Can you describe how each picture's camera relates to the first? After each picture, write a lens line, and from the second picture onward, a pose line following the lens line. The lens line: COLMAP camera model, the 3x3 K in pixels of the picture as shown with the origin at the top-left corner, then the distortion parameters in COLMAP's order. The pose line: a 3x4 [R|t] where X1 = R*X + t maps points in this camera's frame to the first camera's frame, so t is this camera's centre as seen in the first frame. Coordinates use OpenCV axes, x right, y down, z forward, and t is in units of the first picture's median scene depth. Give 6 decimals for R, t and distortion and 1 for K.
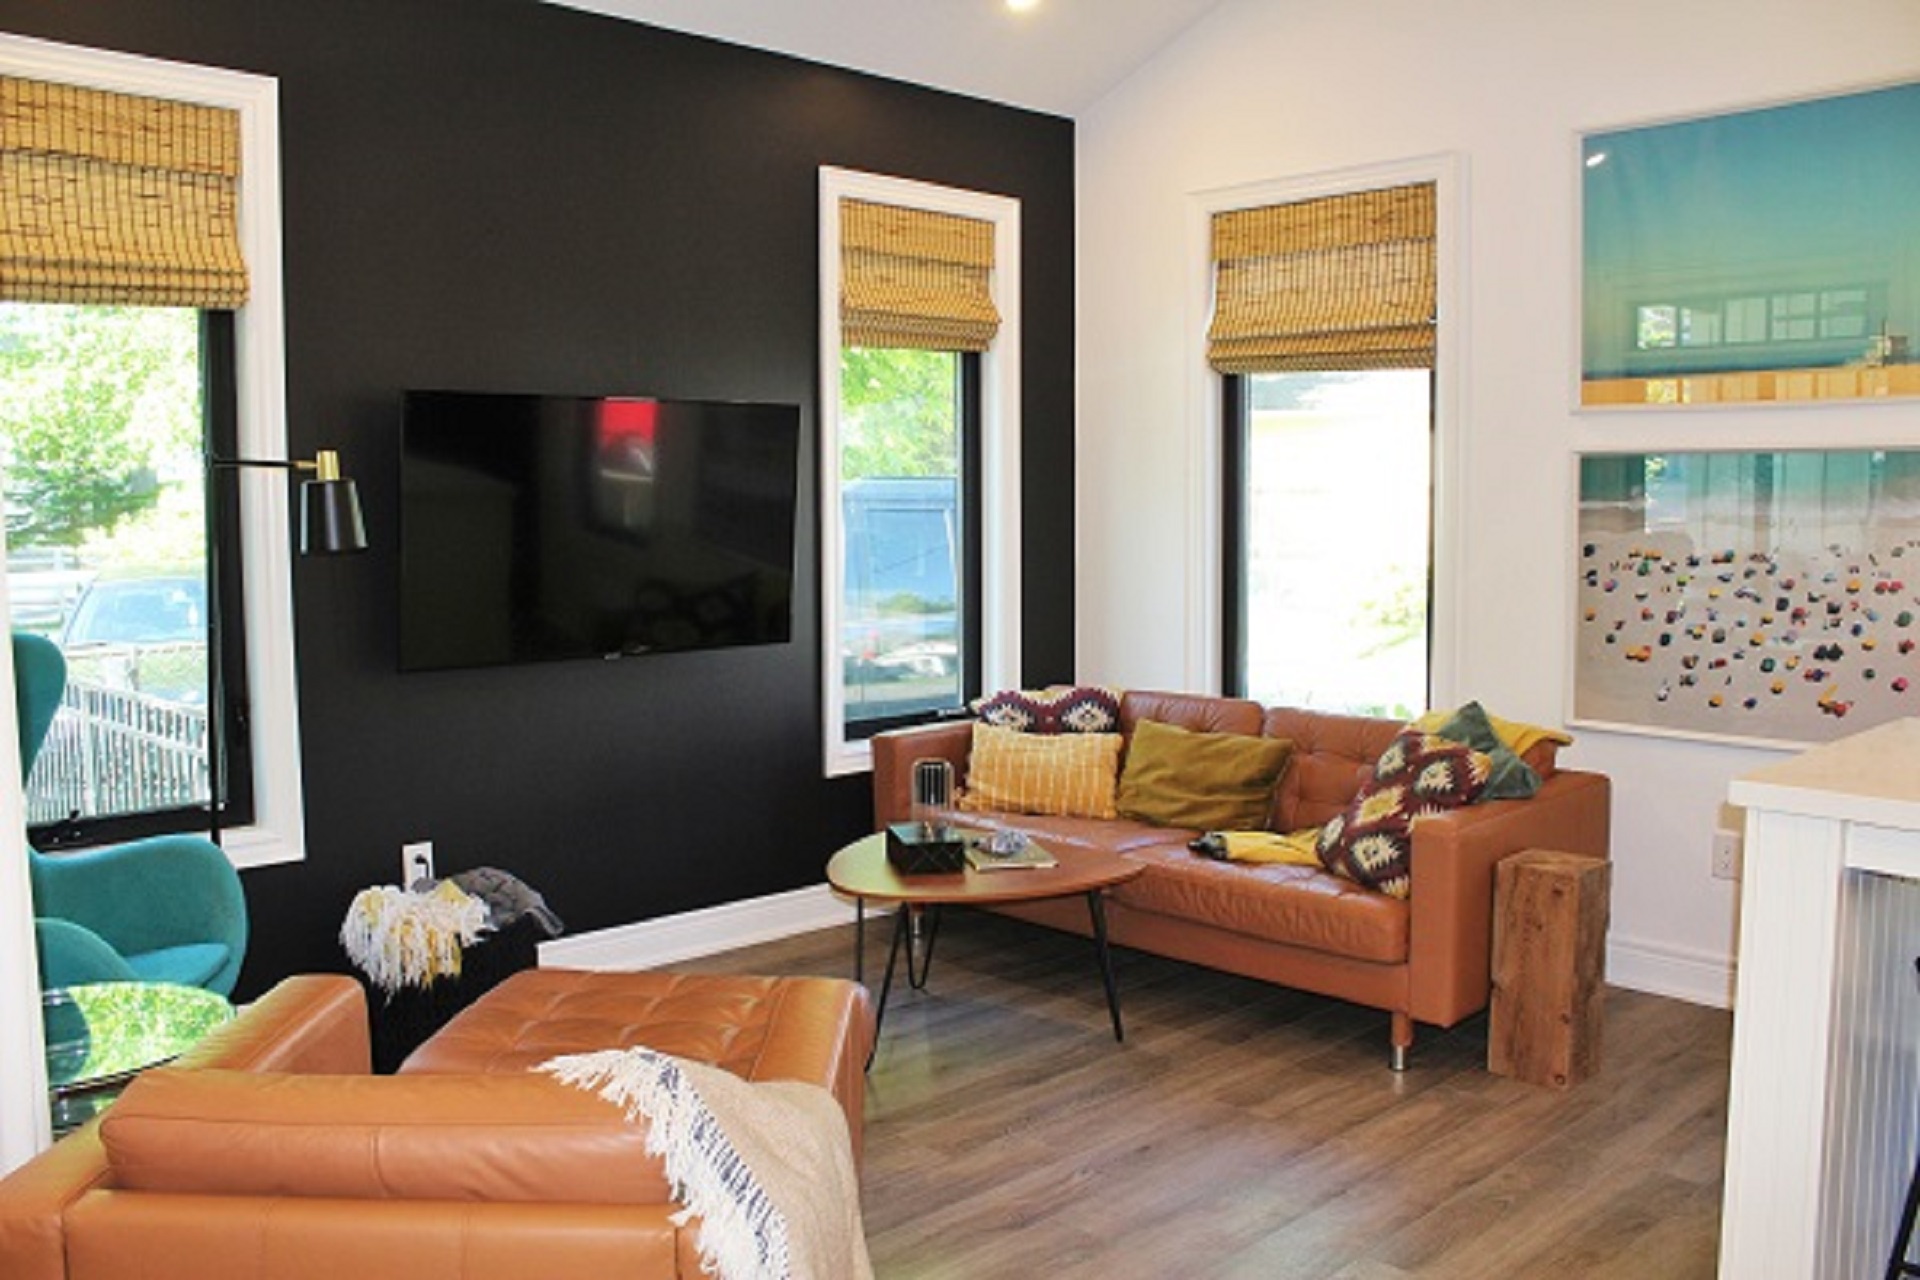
lens RADIAL K [[1607.7, 0, 960.0], [0, 1607.7, 640.0], [0, 0, 1]] dist [-0.154778, 0.163137]
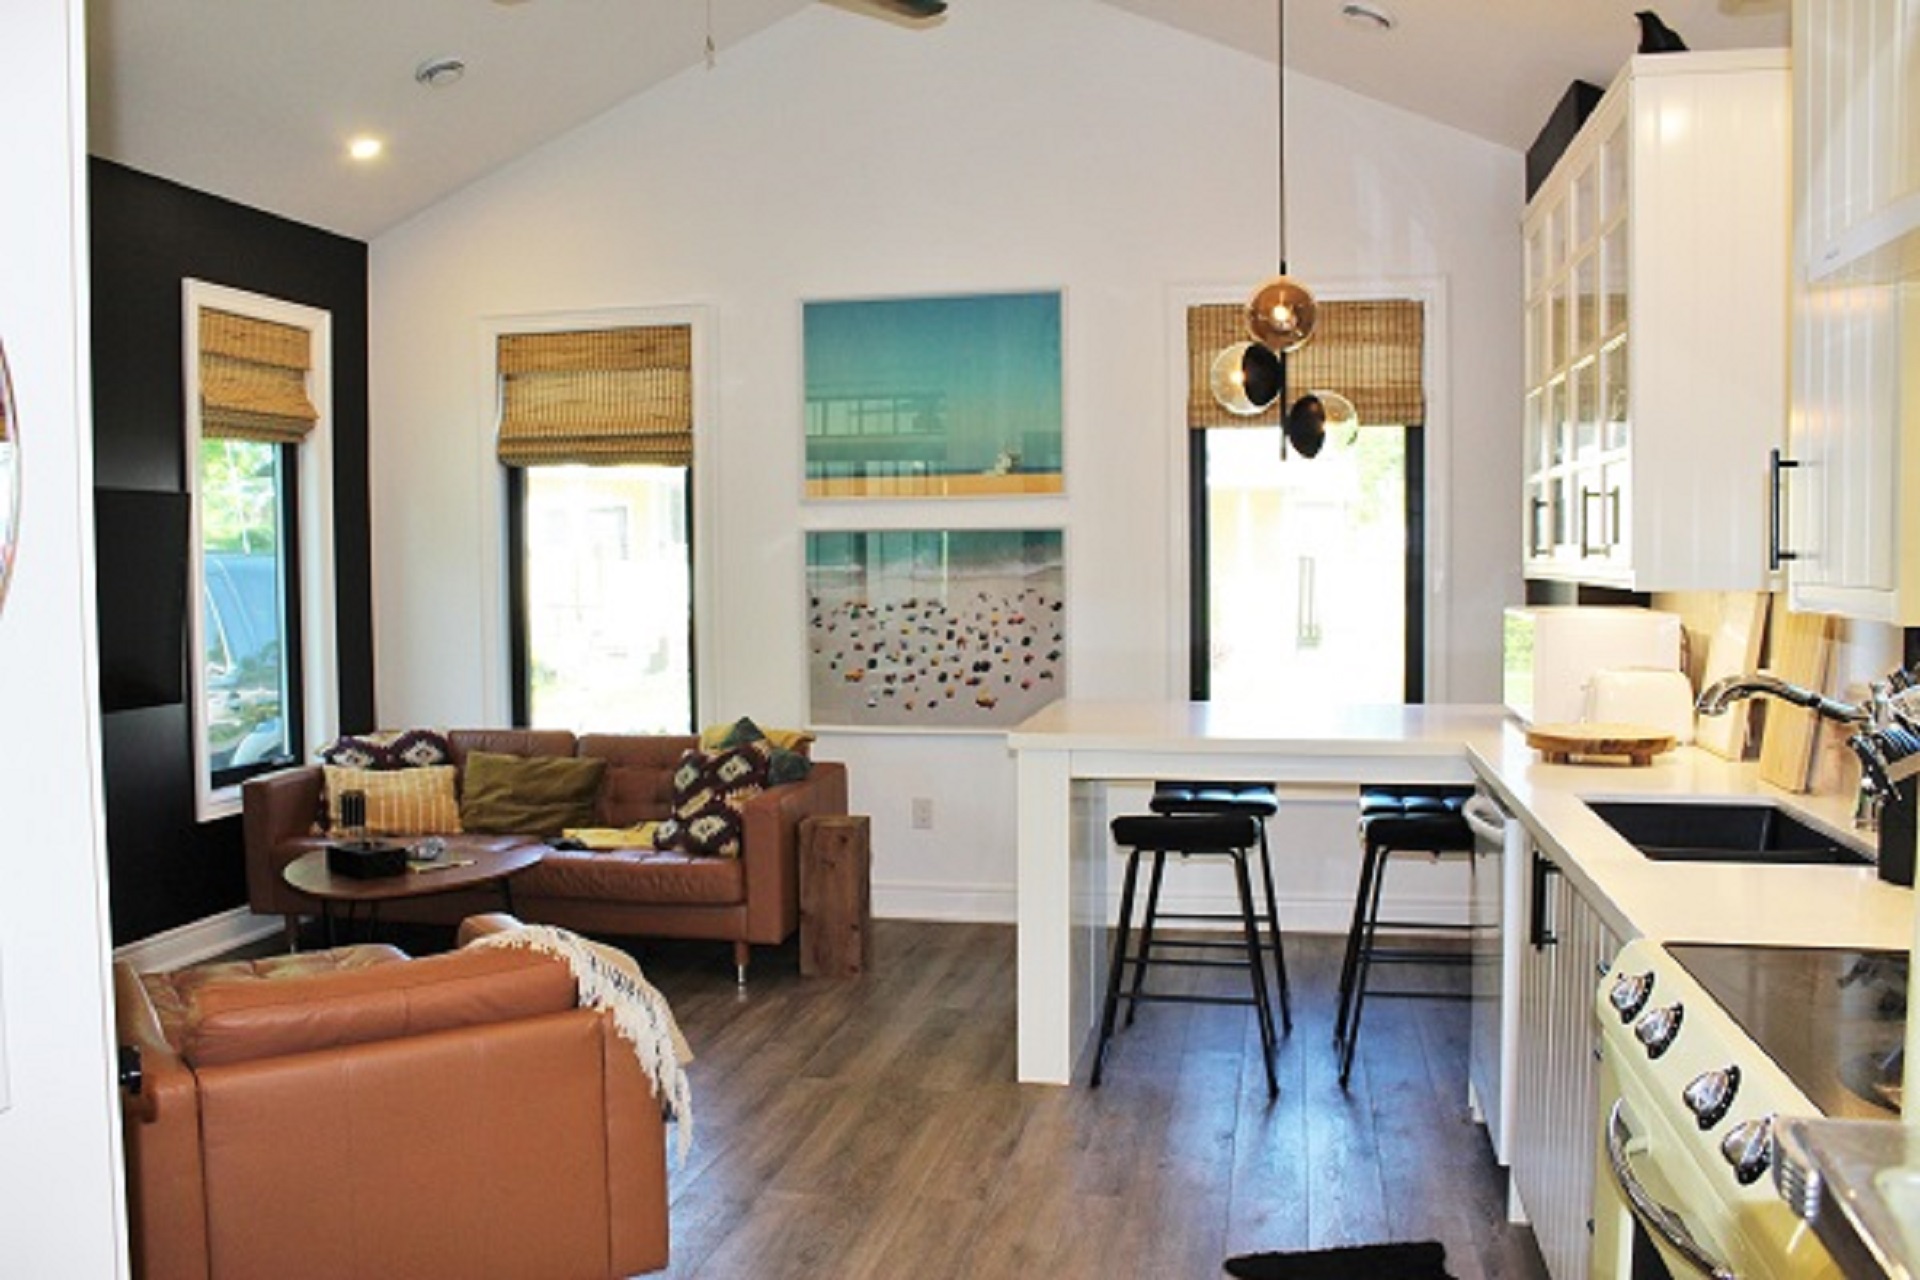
lens RADIAL K [[1607.7, 0, 960.0], [0, 1607.7, 640.0], [0, 0, 1]] dist [-0.154778, 0.163137]
pose [[0.822086, -0.034636, 0.568309, -0.286256], [0.057124, 0.998129, -0.021800, 0.013649], [-0.566491, 0.050386, 0.822526, -0.217223]]
